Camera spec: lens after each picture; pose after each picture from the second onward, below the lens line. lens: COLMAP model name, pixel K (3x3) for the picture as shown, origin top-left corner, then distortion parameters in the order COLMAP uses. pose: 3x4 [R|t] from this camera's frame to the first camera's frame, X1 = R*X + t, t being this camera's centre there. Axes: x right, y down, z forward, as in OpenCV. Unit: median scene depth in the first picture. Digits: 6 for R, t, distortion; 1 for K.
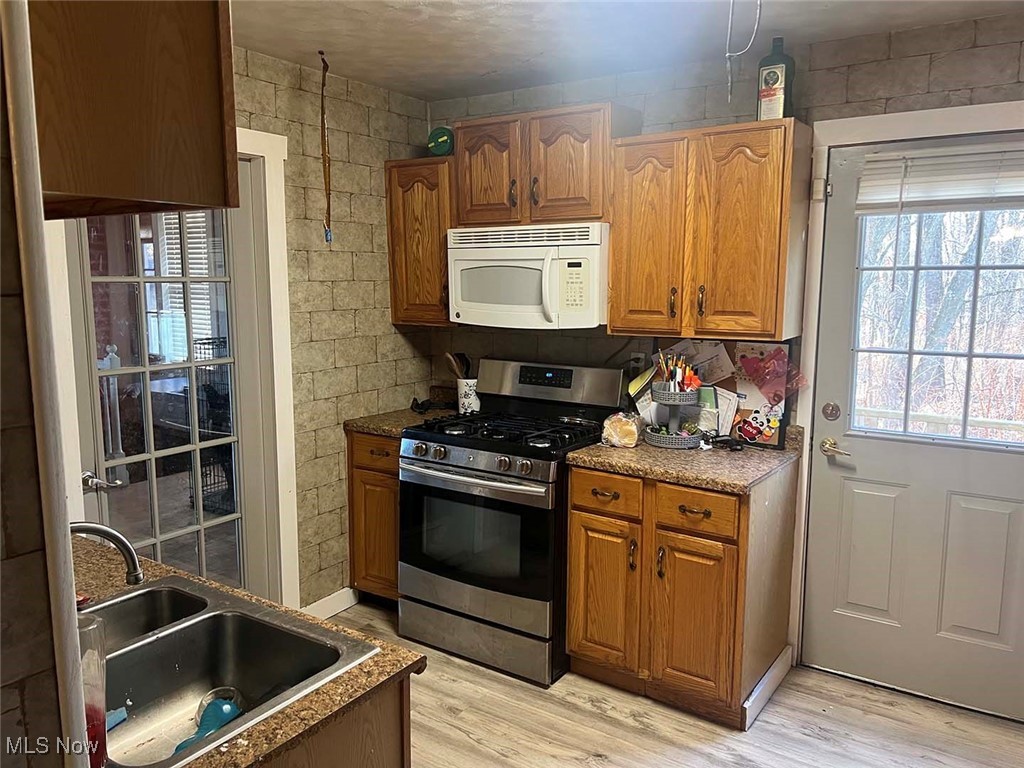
lens RADIAL K [[786.2, 0, 512.0], [0, 786.2, 384.0], [0, 0, 1]] dist [0.067532, -0.071658]
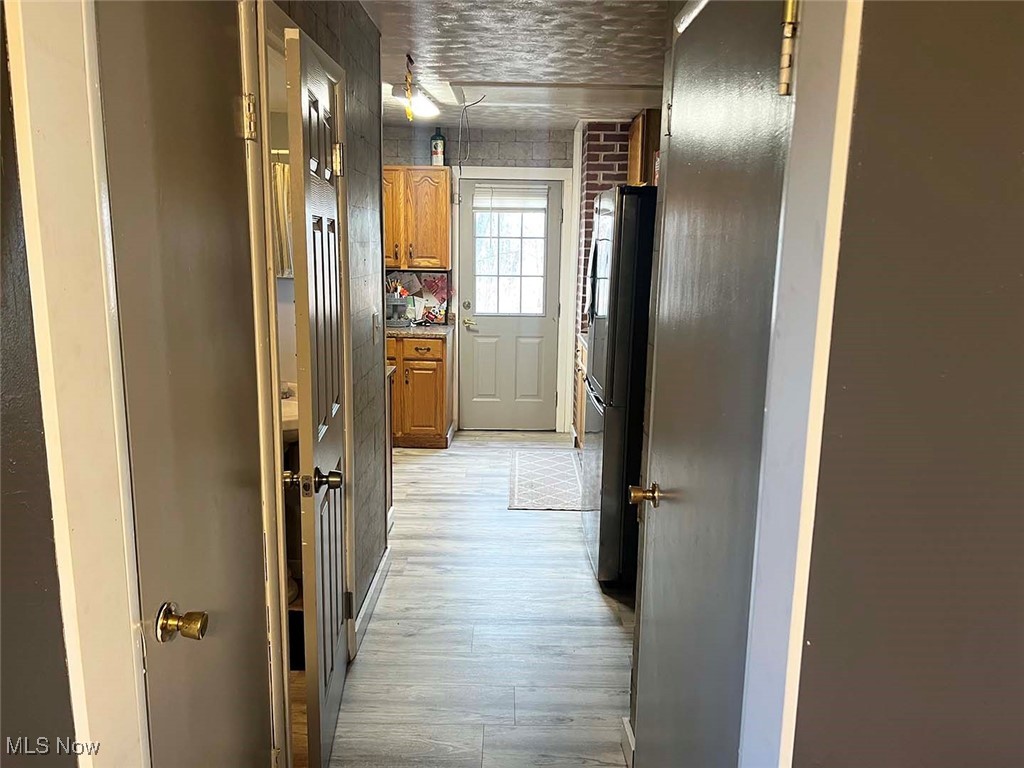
lens RADIAL K [[786.2, 0, 512.0], [0, 786.2, 384.0], [0, 0, 1]] dist [0.067532, -0.071658]
pose [[0.834290, -0.084273, 0.544847, -0.677979], [0.060912, 0.996288, 0.060828, 0.127913], [-0.547950, -0.017560, 0.836327, -0.849498]]
